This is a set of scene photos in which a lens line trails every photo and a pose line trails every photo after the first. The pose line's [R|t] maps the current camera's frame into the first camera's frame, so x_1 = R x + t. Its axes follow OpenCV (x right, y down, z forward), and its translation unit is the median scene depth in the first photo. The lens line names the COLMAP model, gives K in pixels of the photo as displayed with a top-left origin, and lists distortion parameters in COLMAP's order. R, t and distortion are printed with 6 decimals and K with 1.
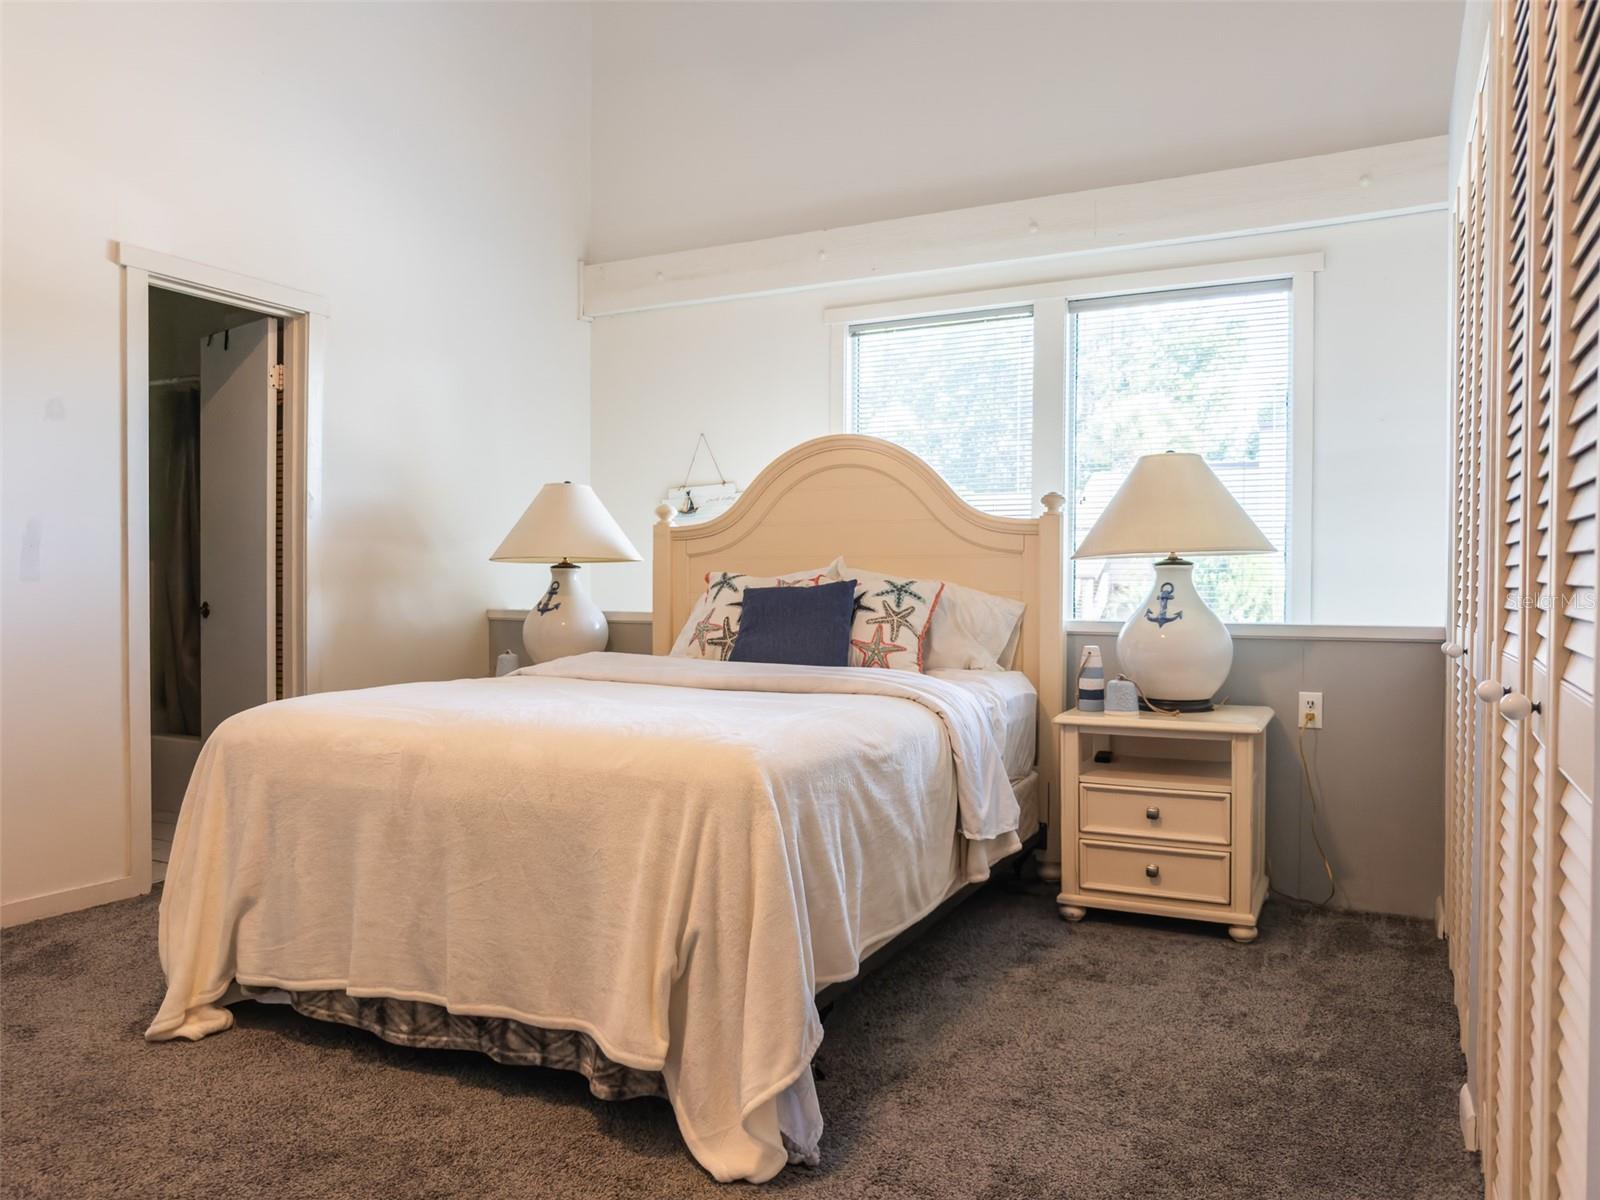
lens RADIAL K [[1183.9, 0, 800.0], [0, 1183.9, 600.0], [0, 0, 1]] dist [-0.010584, -0.004868]
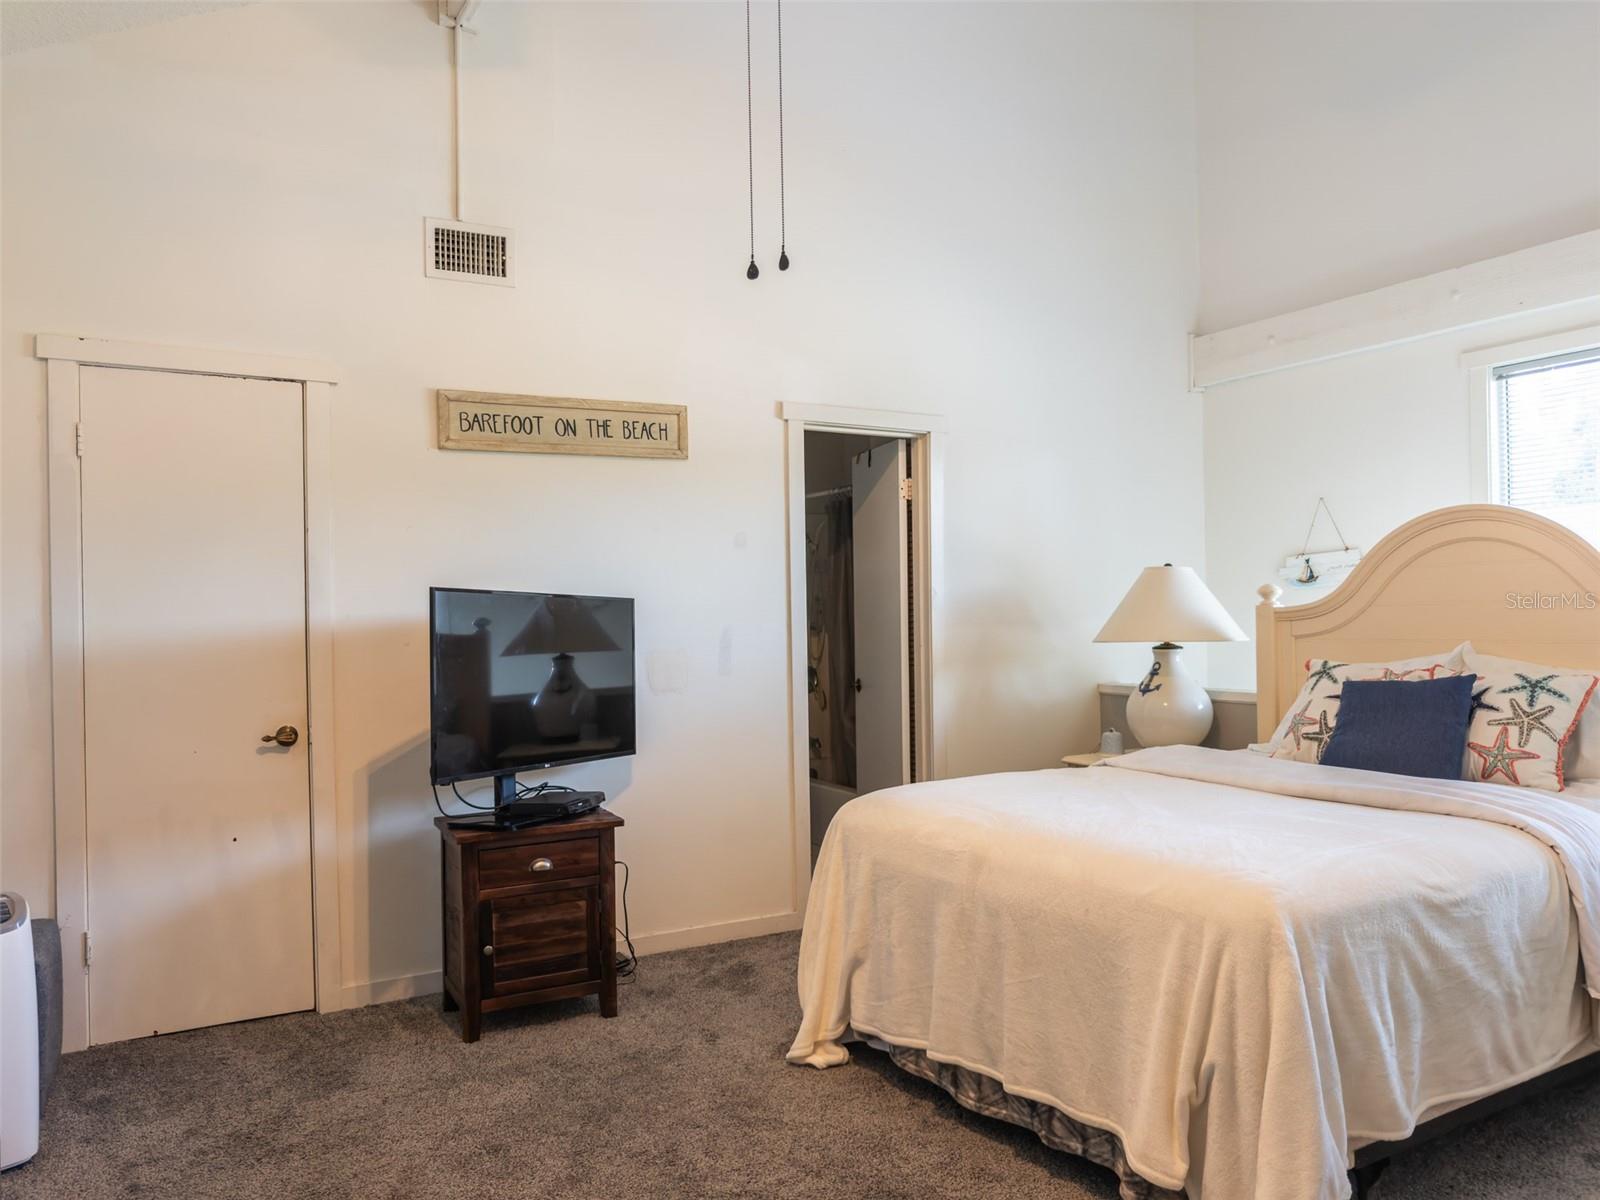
lens RADIAL K [[1147.6, 0, 748.1], [0, 1147.6, 598.2], [0, 0, 1]] dist [-0.025372, 0.020172]
pose [[0.832341, -0.034698, -0.553177, 0.106678], [0.013275, 0.999000, -0.042688, -0.071262], [0.554105, 0.028187, 0.831969, -0.061666]]
